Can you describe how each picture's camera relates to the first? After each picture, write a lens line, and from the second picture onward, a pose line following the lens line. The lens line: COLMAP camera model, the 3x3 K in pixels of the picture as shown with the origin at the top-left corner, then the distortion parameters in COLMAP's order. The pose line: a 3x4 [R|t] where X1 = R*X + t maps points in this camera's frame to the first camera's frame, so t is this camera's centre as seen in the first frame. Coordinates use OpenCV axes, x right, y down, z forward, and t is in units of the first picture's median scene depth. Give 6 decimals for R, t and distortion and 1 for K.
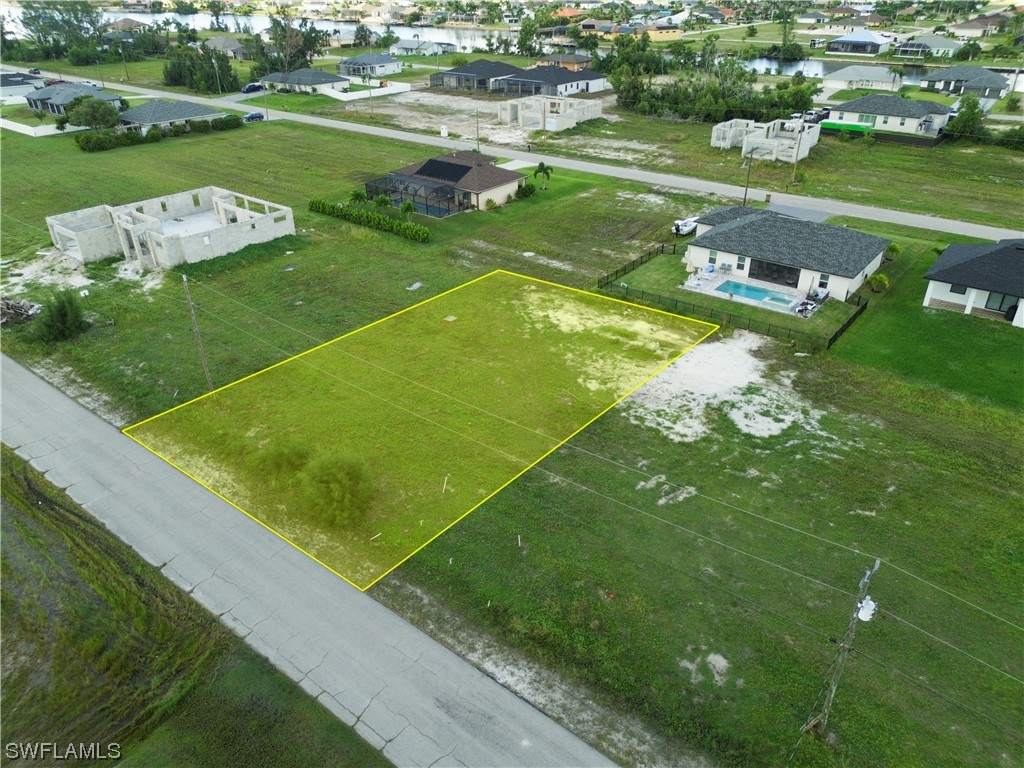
lens RADIAL K [[721.0, 0, 514.3], [0, 721.0, 392.1], [0, 0, 1]] dist [0.056991, -0.047963]
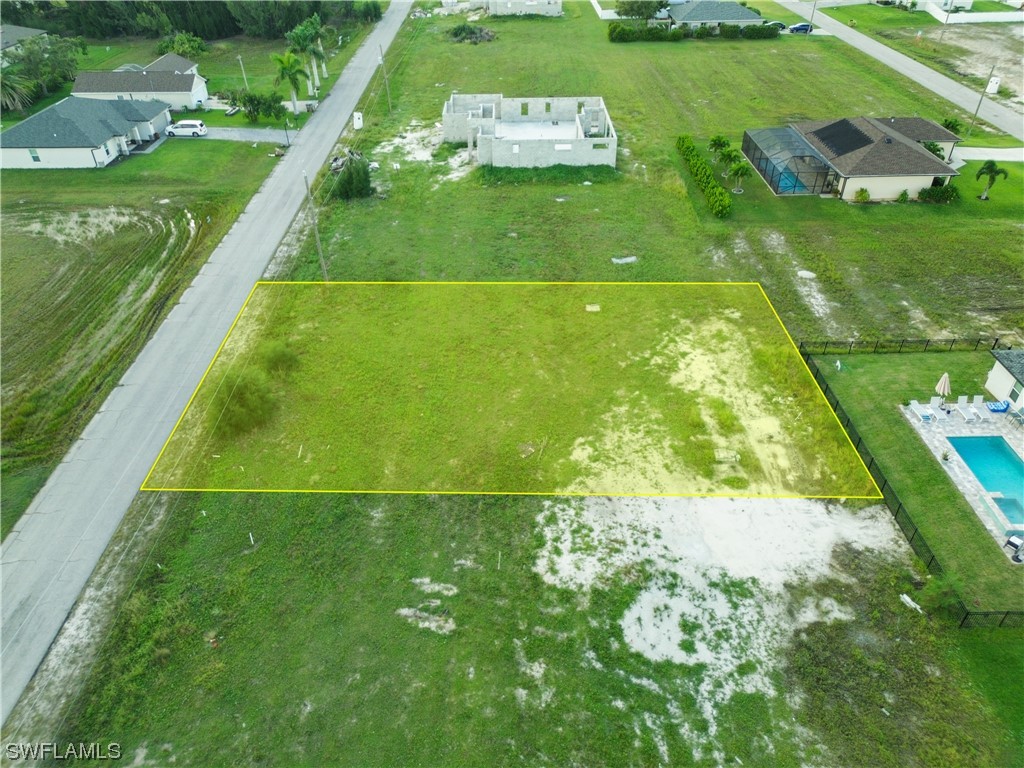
lens RADIAL K [[721.0, 0, 512.4], [0, 721.0, 384.2], [0, 0, 1]] dist [0.056991, -0.047963]
pose [[0.624537, 0.460083, -0.631092, 0.411878], [-0.384256, 0.884507, 0.264565, -0.200871], [0.679927, 0.077270, 0.729197, 0.299444]]
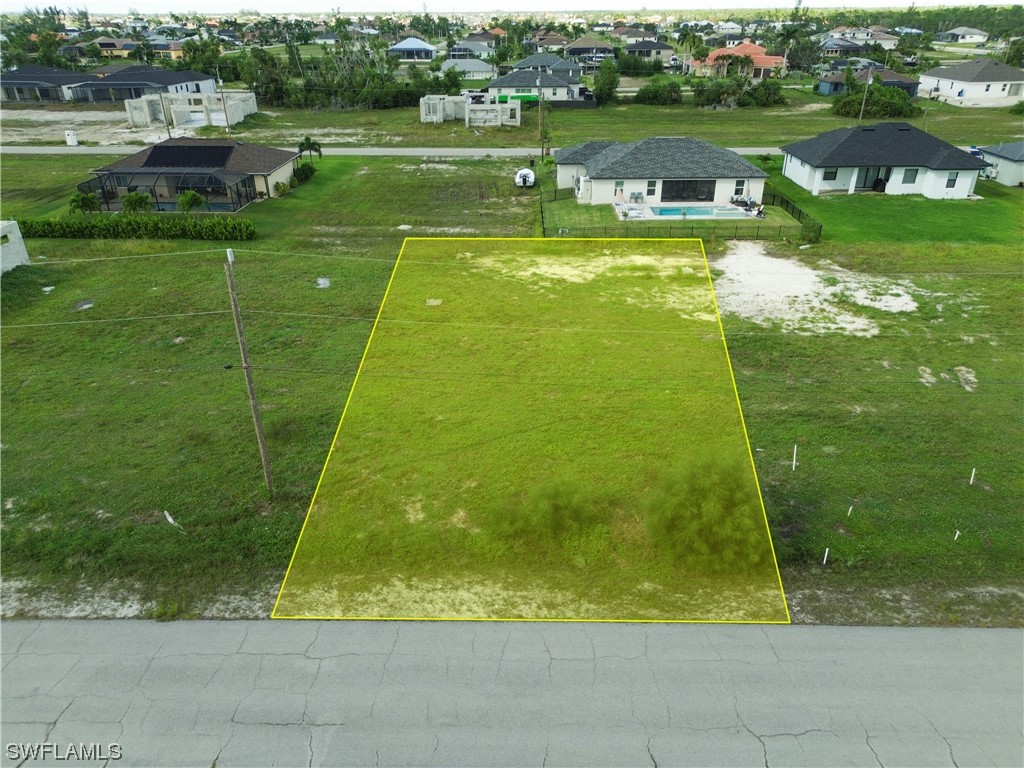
lens RADIAL K [[721.0, 0, 515.4], [0, 721.0, 387.7], [0, 0, 1]] dist [0.056991, -0.047963]
pose [[0.798104, -0.276512, 0.535323, -0.406030], [0.303997, 0.951896, 0.038462, -0.023794], [-0.520207, 0.132040, 0.843771, 0.351010]]
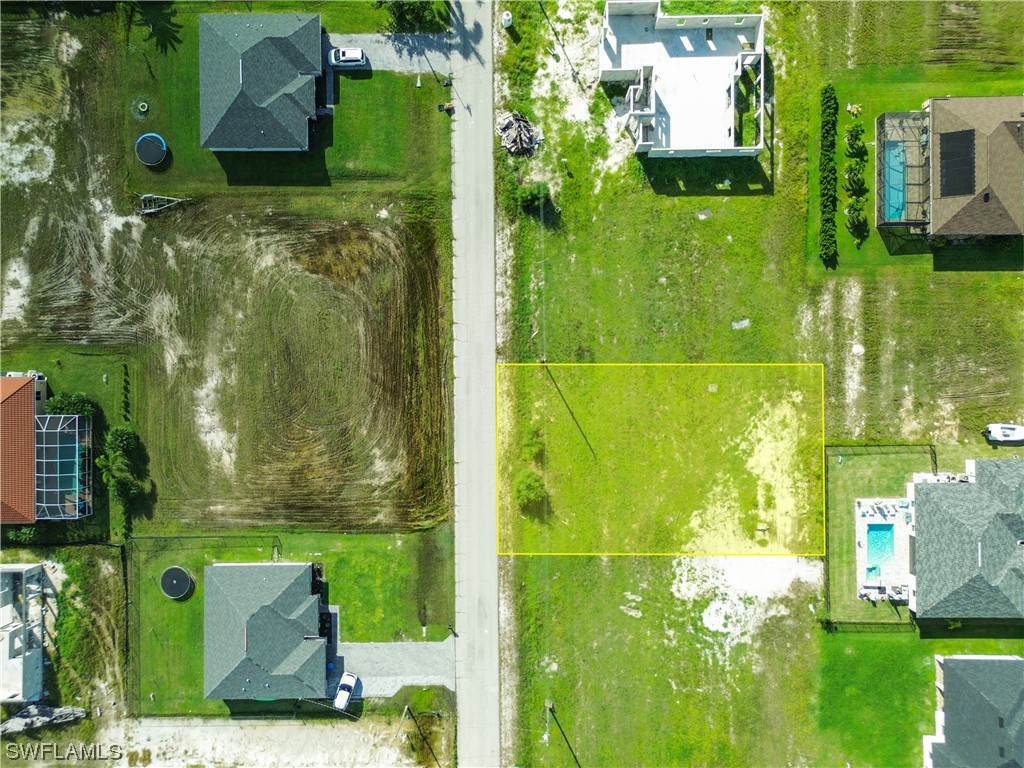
lens RADIAL K [[721.0, 0, 511.8], [0, 721.0, 387.1], [0, 0, 1]] dist [0.056991, -0.047963]
pose [[0.623414, 0.781879, -0.004501, -0.308711], [-0.383104, 0.310468, 0.869966, -1.107130], [0.681606, -0.540624, 0.493092, 0.047237]]
